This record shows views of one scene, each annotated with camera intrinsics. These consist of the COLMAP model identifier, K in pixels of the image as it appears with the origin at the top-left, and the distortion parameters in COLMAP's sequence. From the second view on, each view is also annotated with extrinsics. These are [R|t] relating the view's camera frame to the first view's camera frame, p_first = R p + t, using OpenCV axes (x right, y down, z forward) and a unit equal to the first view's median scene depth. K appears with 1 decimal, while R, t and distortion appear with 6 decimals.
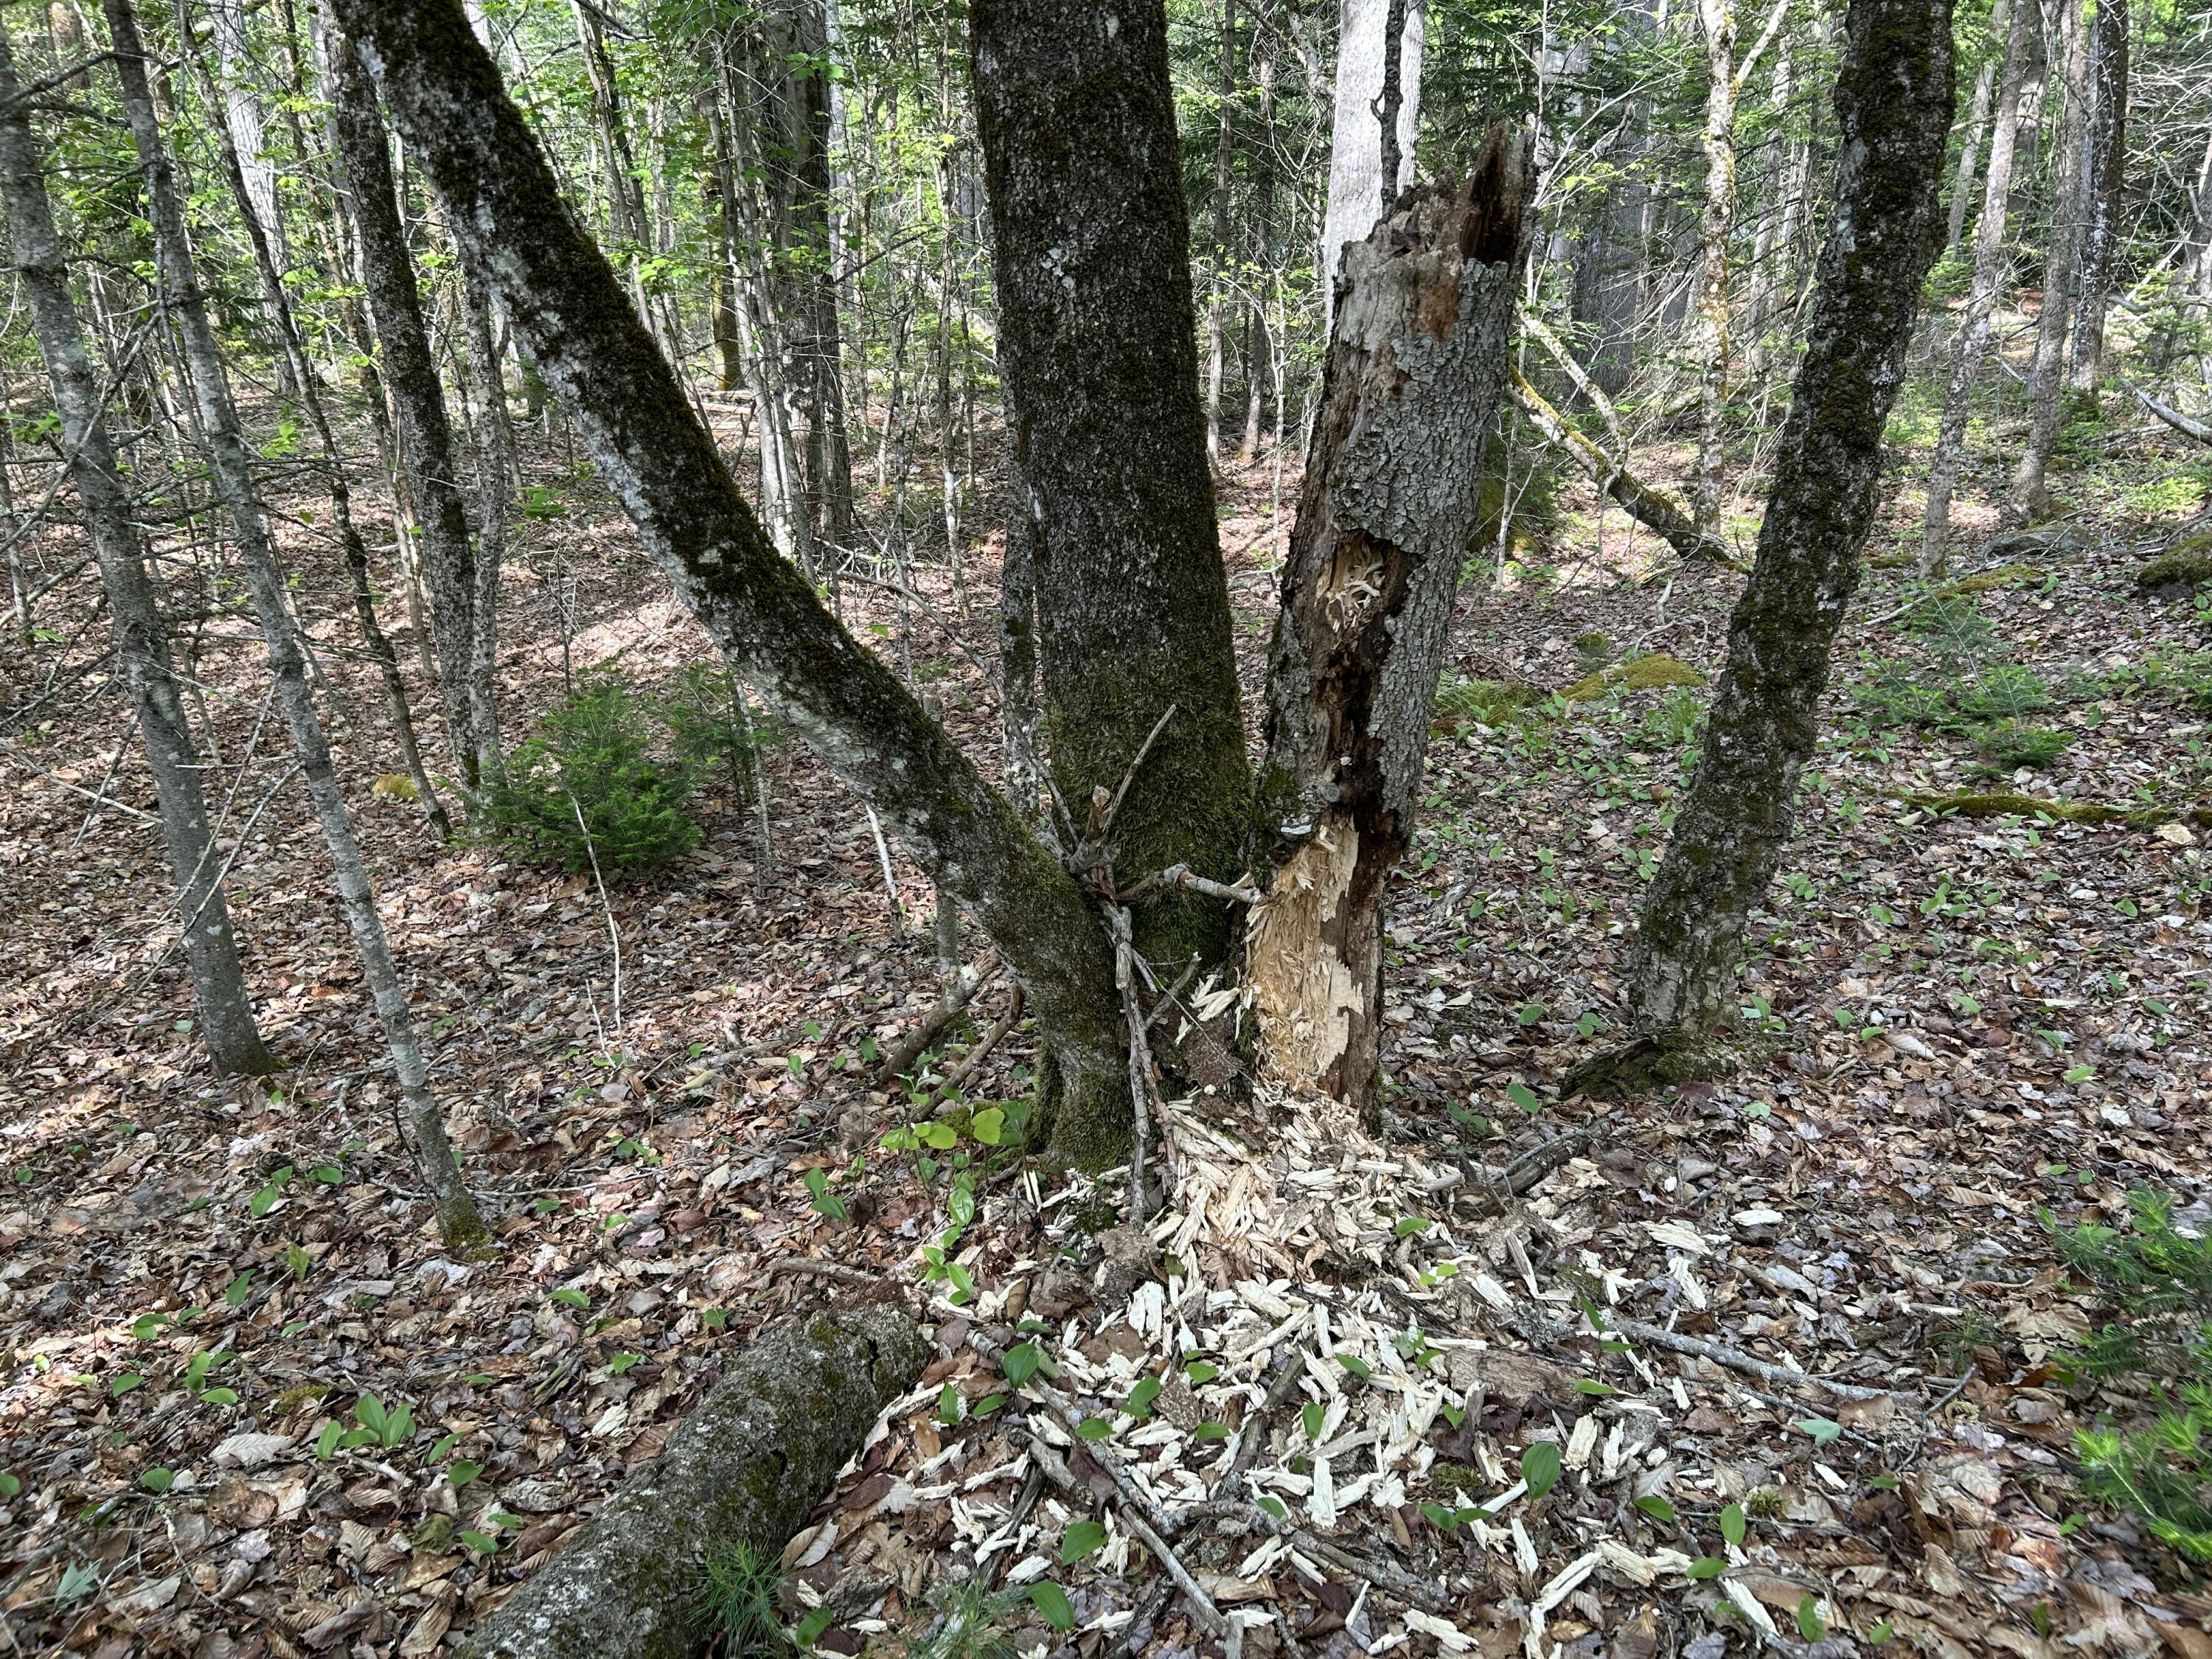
lens RADIAL K [[1651.3, 0, 1105.3], [0, 1651.3, 831.5], [0, 0, 1]] dist [0.034317, -0.033190]
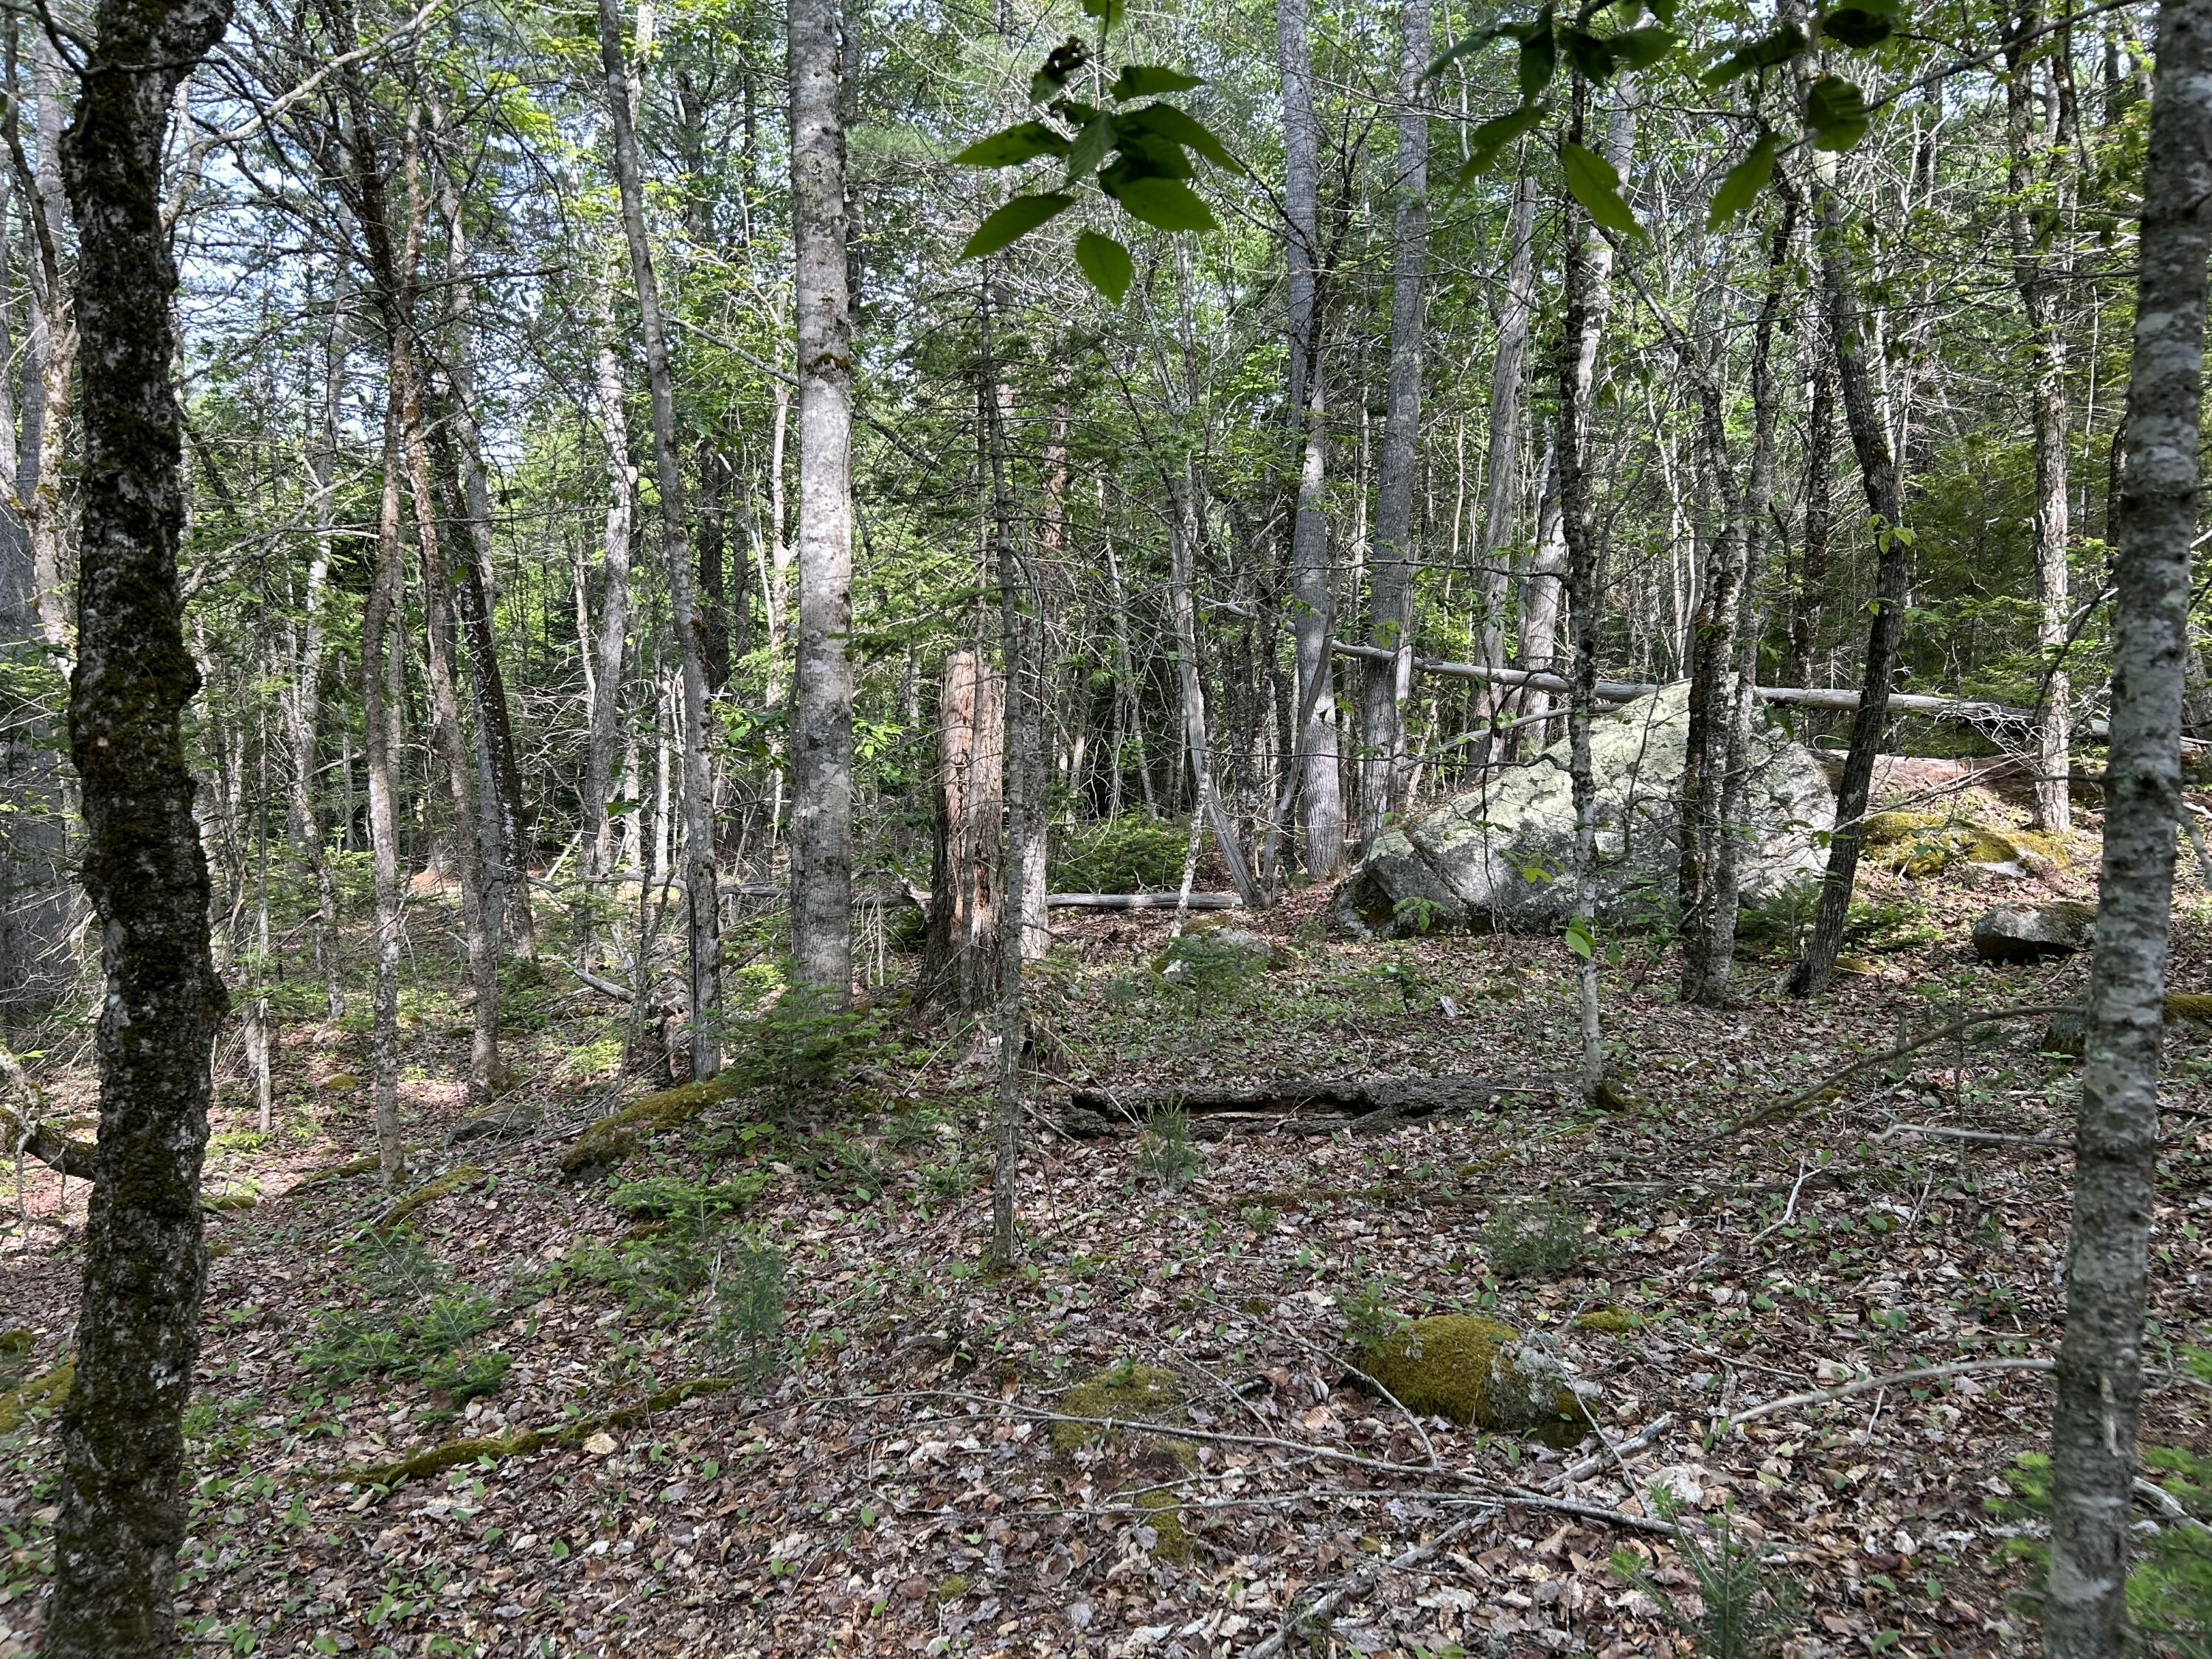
lens RADIAL K [[1651.3, 0, 1096.7], [0, 1651.3, 826.6], [0, 0, 1]] dist [0.034317, -0.033190]
pose [[0.671109, -0.035495, 0.740508, 0.066590], [0.271078, 0.941434, -0.200547, -0.065693], [-0.690021, 0.335324, 0.641427, -0.046938]]
